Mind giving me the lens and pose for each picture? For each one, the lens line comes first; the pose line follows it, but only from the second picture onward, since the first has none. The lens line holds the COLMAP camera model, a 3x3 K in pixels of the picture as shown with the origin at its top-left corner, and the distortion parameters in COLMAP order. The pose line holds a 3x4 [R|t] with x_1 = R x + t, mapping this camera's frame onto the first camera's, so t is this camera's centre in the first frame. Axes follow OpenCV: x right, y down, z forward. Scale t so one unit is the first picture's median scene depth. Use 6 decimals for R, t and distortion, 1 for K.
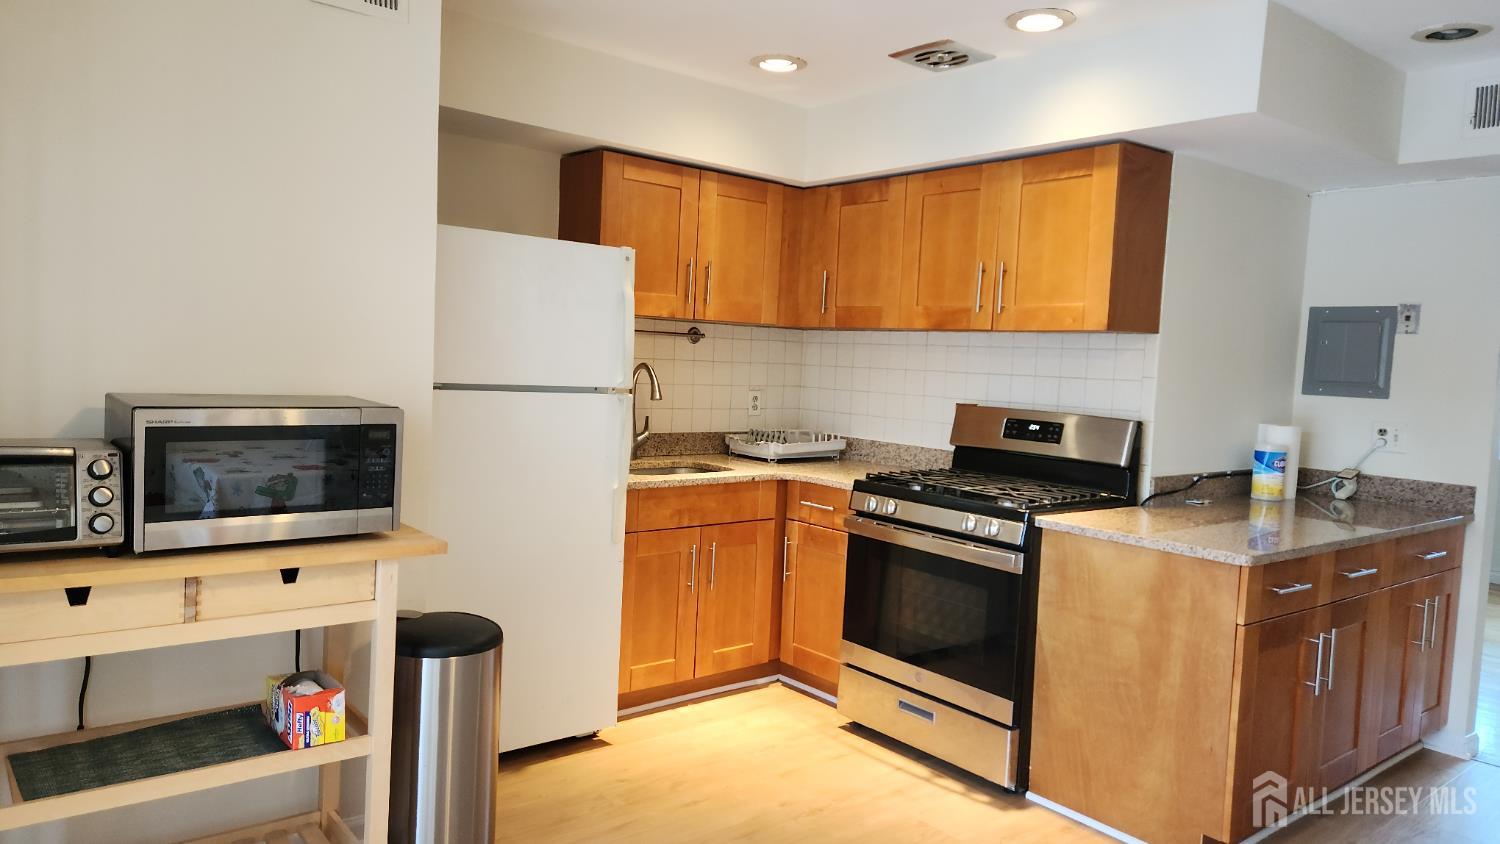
lens RADIAL K [[968.6, 0, 756.2], [0, 968.6, 418.2], [0, 0, 1]] dist [0.003347, 0.001218]
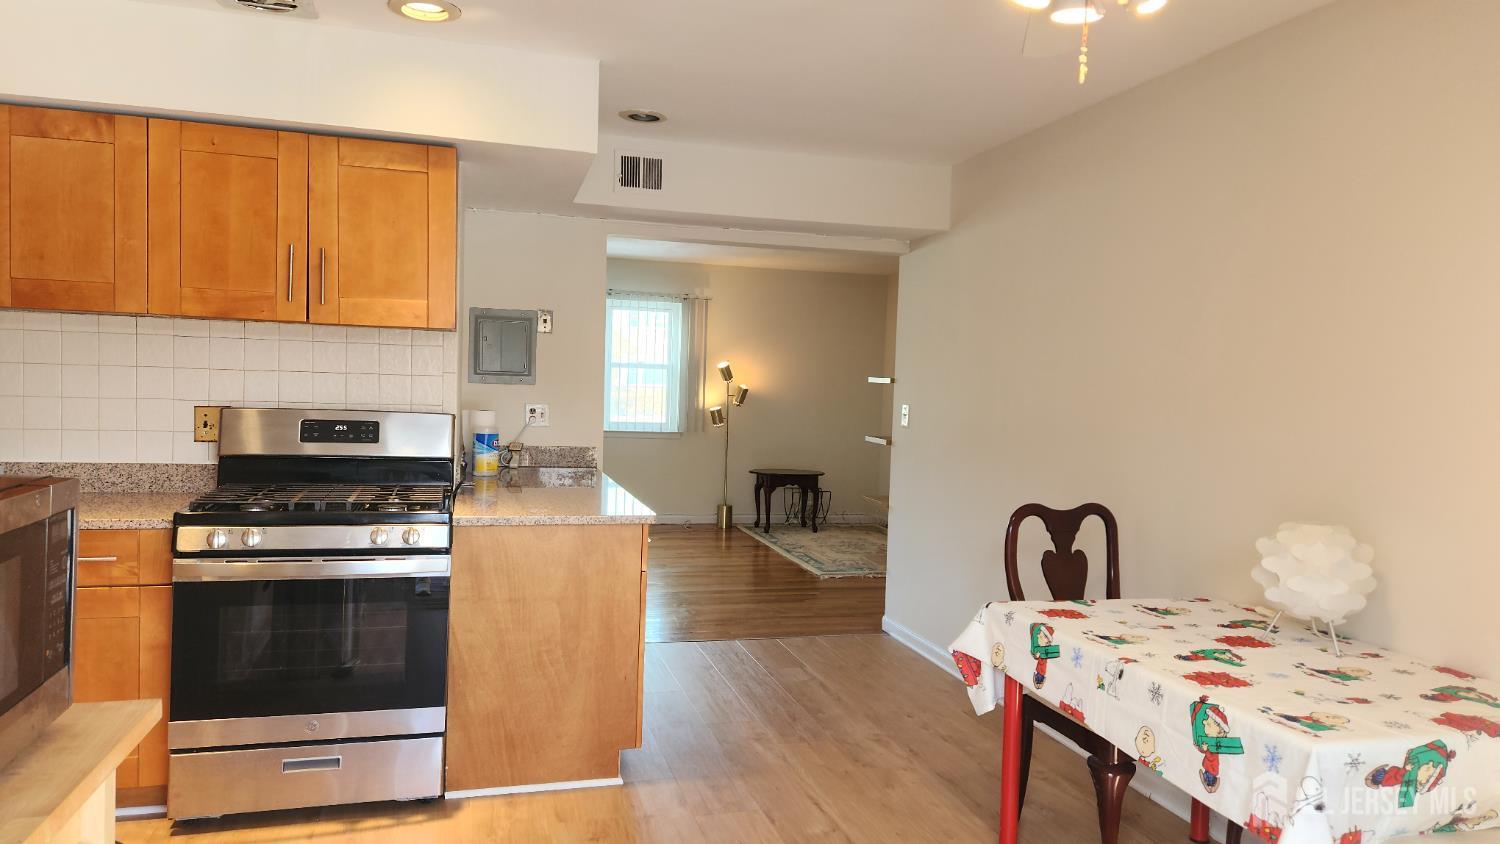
lens RADIAL K [[945.9, 0, 750.0], [0, 945.9, 422.0], [0, 0, 1]] dist [-0.003494, -0.002671]
pose [[0.387701, -0.068479, 0.919238, -0.403733], [0.043346, 0.997488, 0.056026, -0.030361], [-0.920766, 0.018124, 0.389695, 0.284968]]
